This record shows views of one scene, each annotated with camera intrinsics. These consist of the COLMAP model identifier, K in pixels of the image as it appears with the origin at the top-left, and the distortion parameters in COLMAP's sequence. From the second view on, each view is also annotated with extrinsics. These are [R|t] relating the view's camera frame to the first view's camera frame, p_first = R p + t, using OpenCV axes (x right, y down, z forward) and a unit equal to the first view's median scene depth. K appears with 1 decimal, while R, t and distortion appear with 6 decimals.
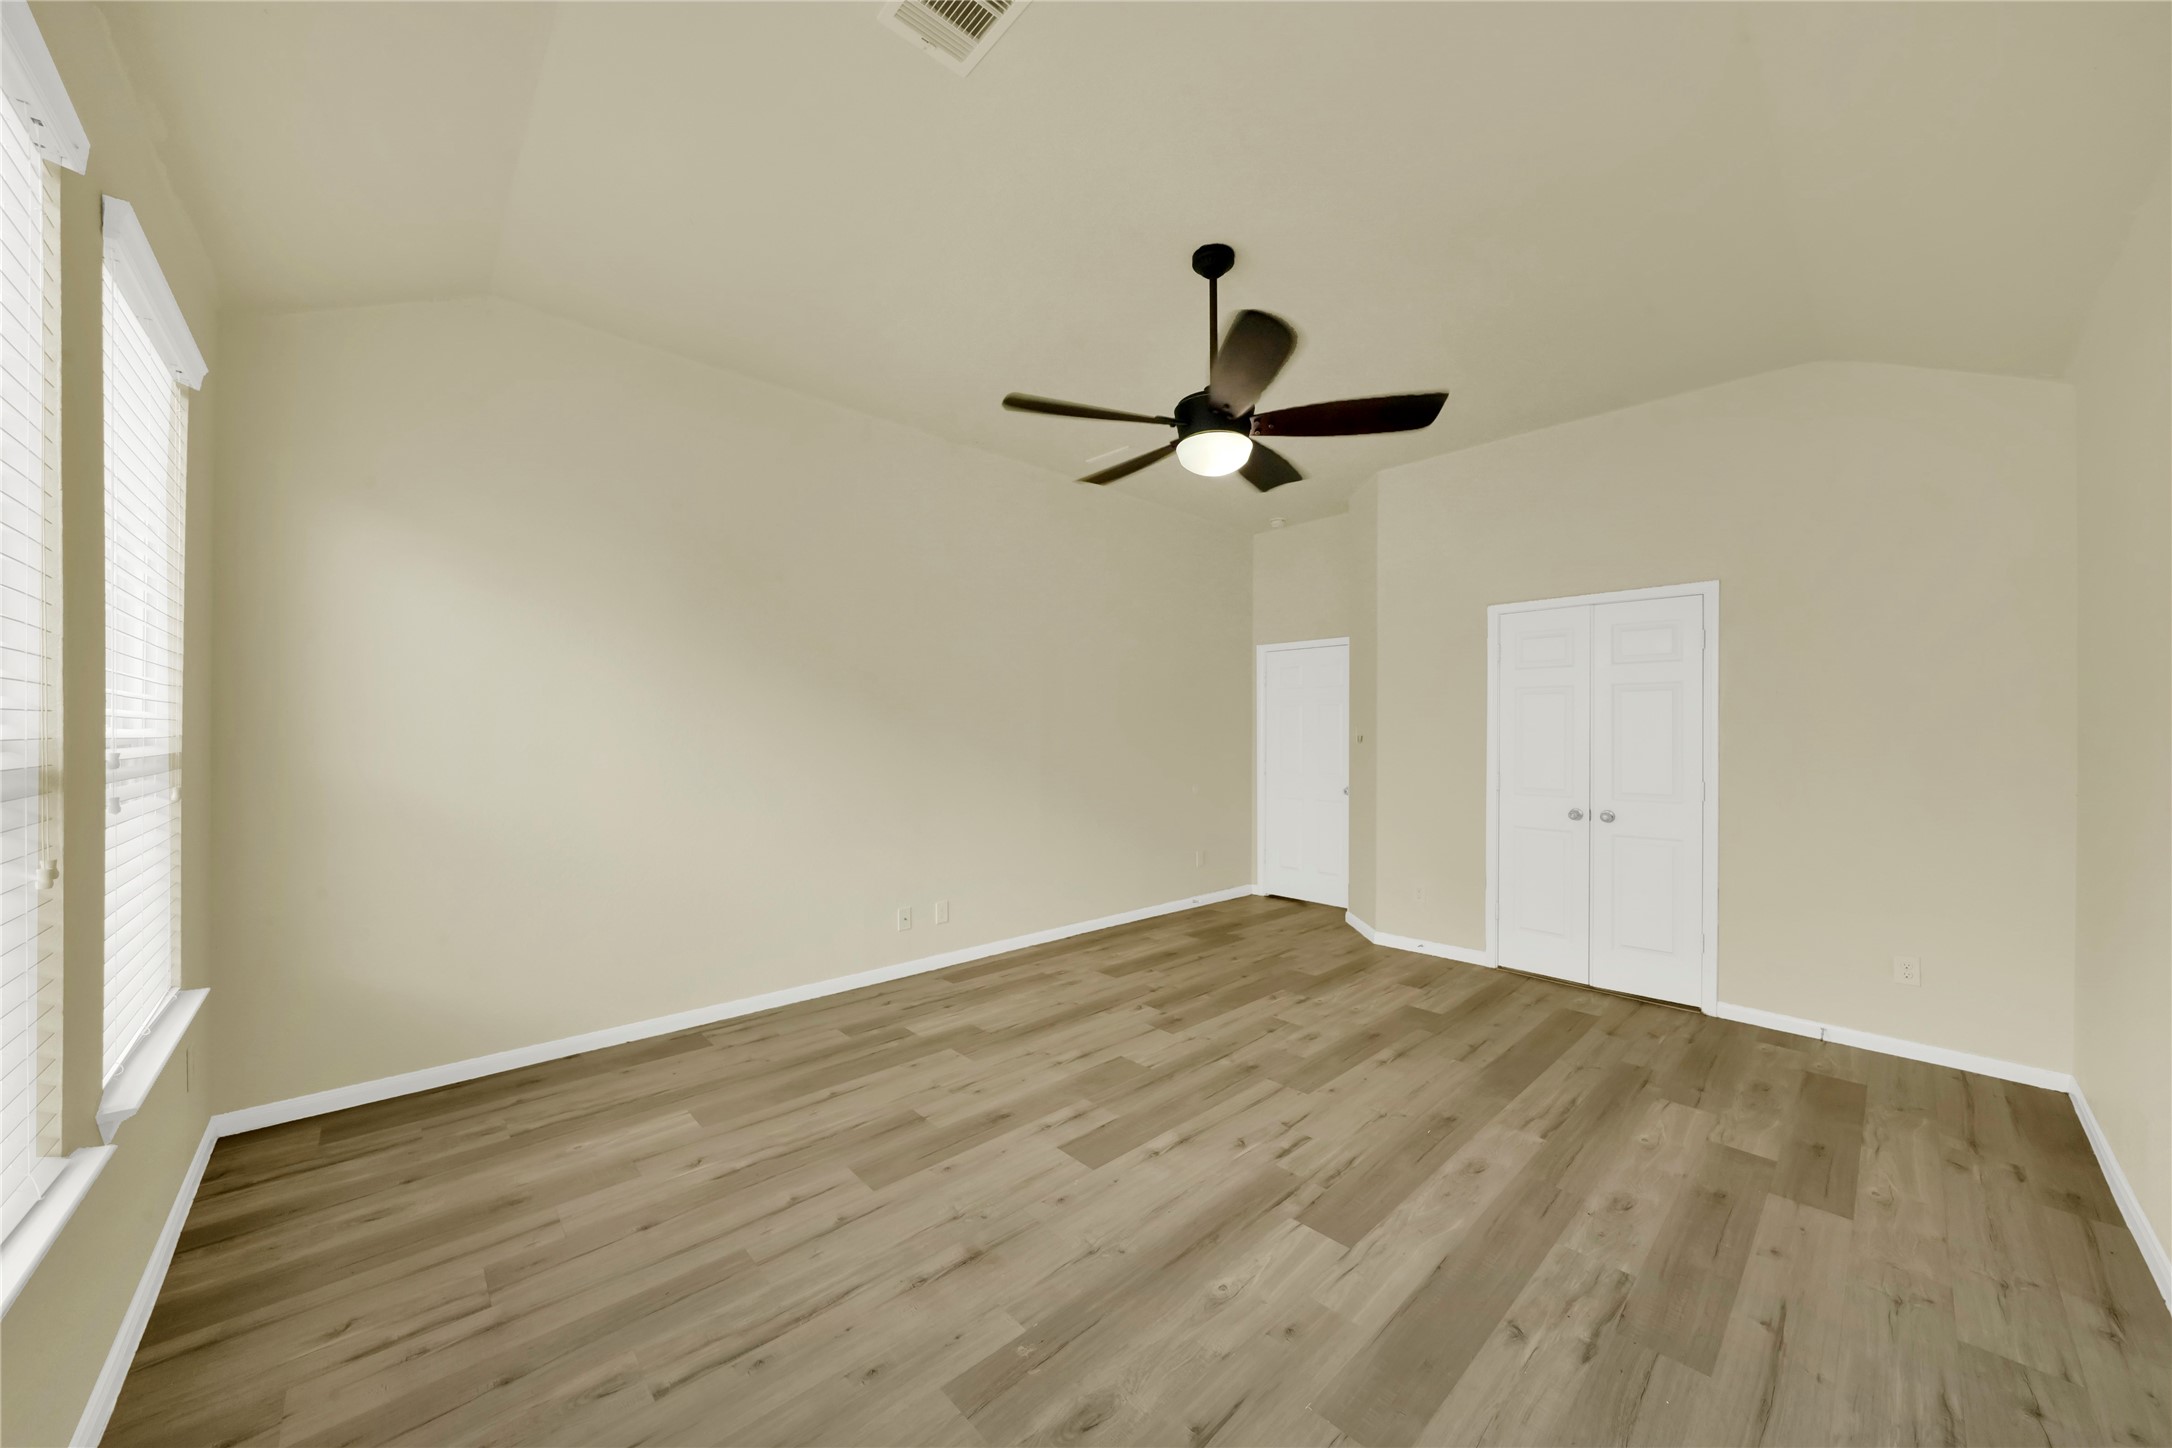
lens RADIAL K [[762.8, 0, 1081.6], [0, 762.8, 729.8], [0, 0, 1]] dist [-0.005038, -0.000235]
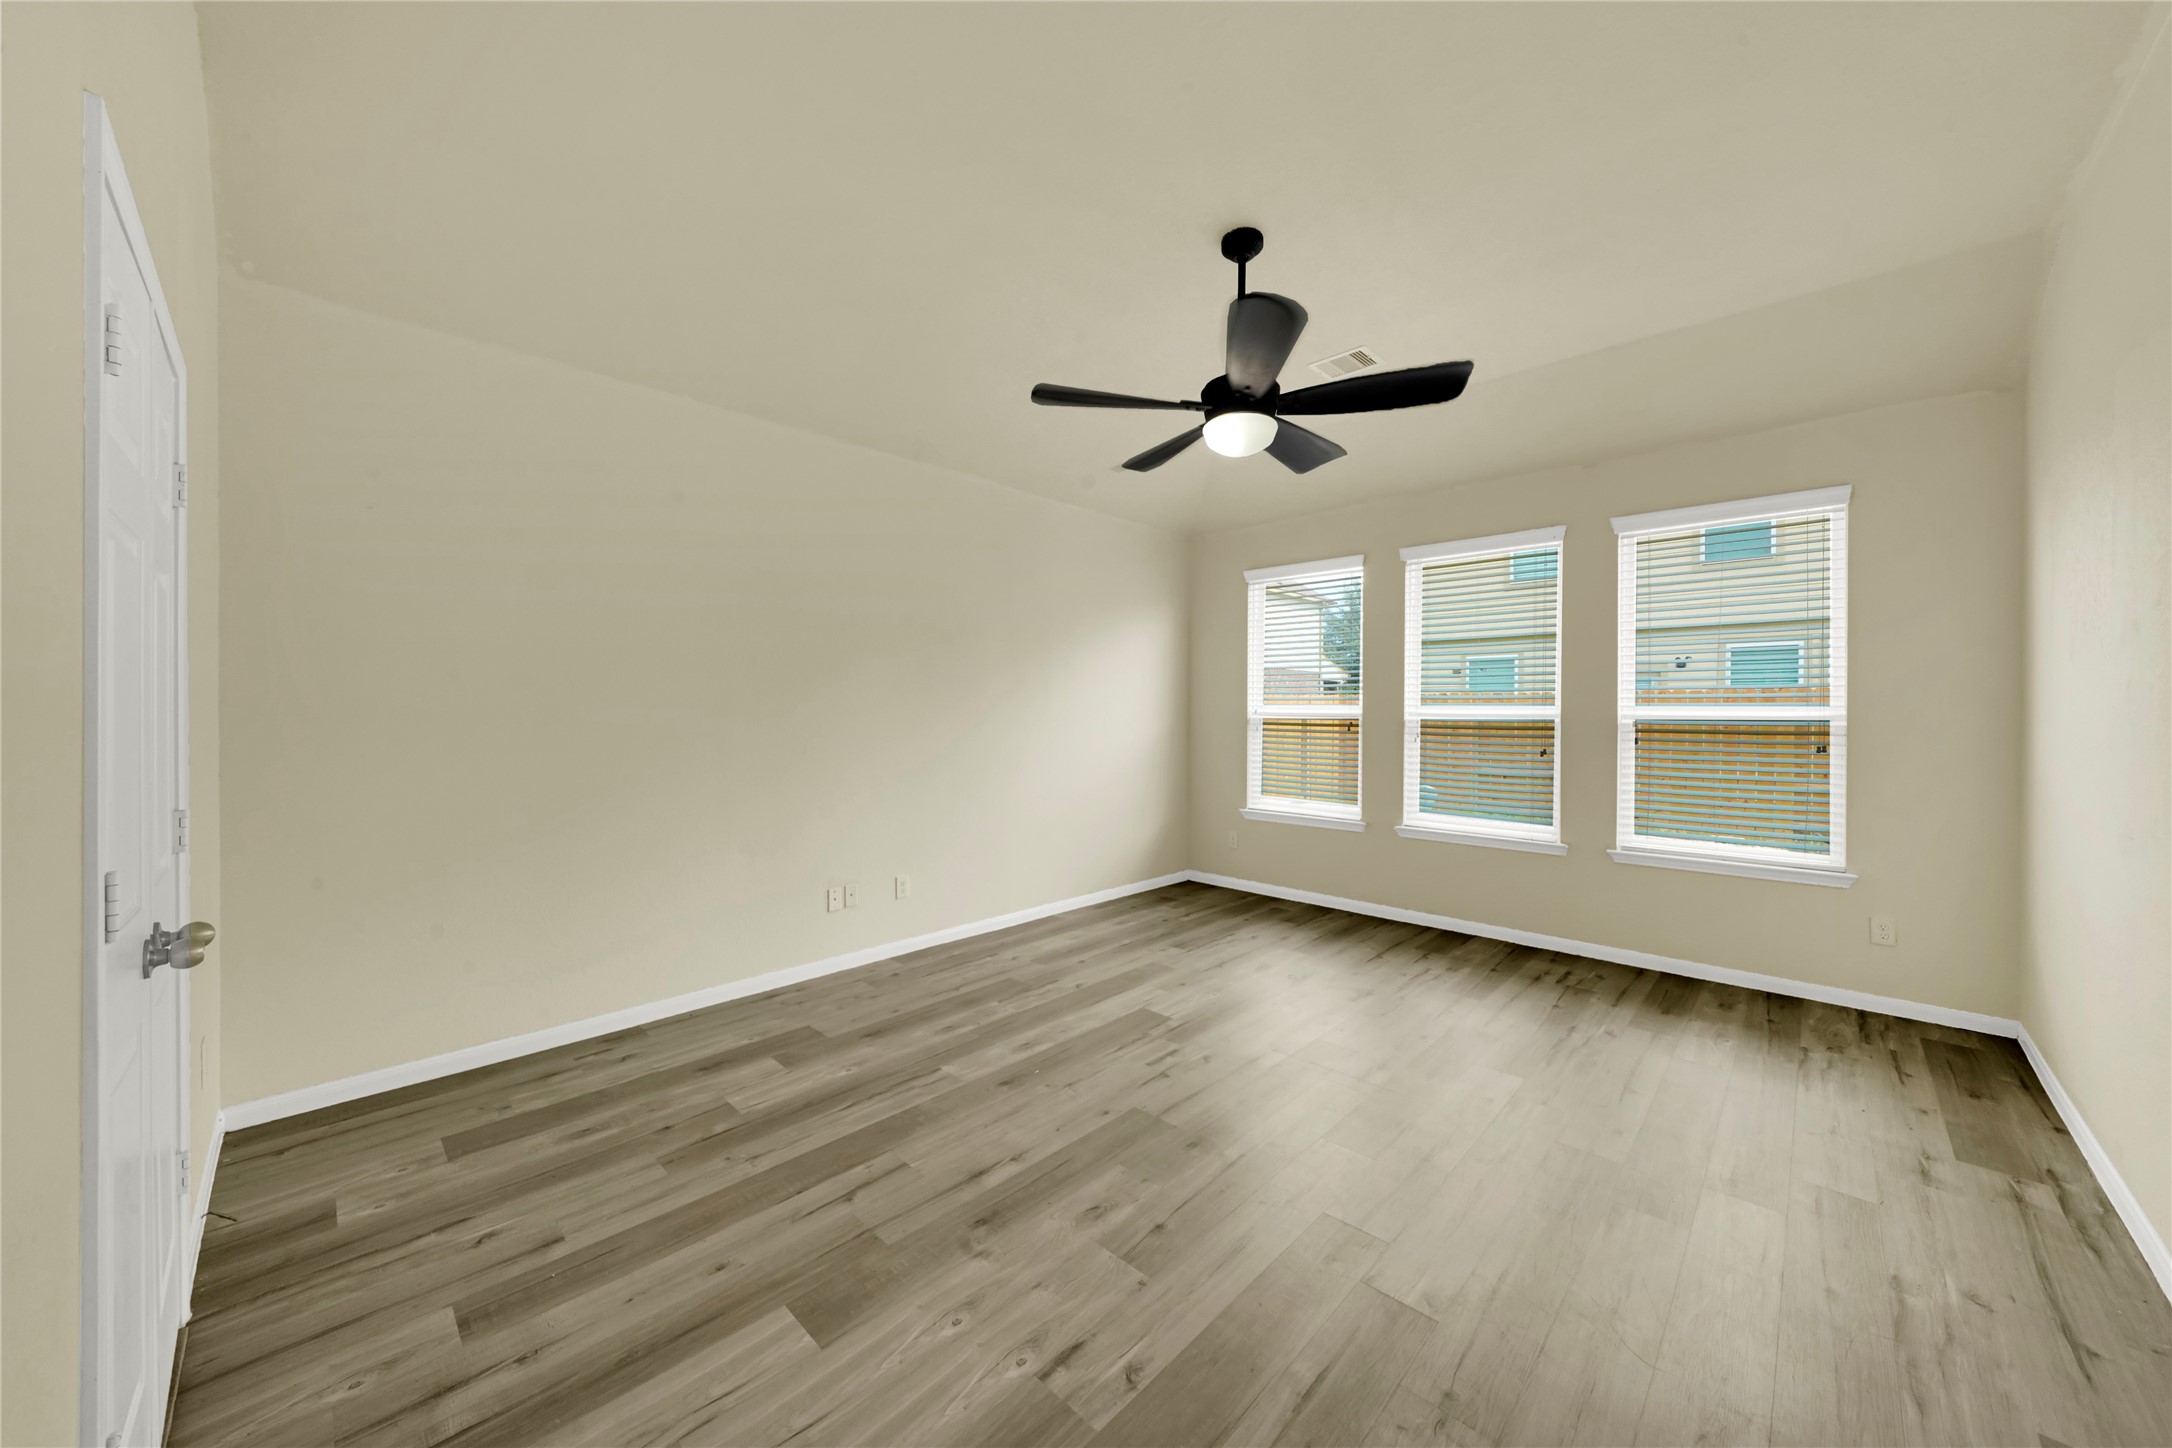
lens RADIAL K [[762.8, 0, 1076.9], [0, 762.8, 716.5], [0, 0, 1]] dist [-0.005038, -0.000235]
pose [[-0.998880, -0.006505, -0.046861, 0.457973], [-0.006527, 0.999979, 0.000318, 0.016759], [0.046858, 0.000623, -0.998901, 2.118029]]
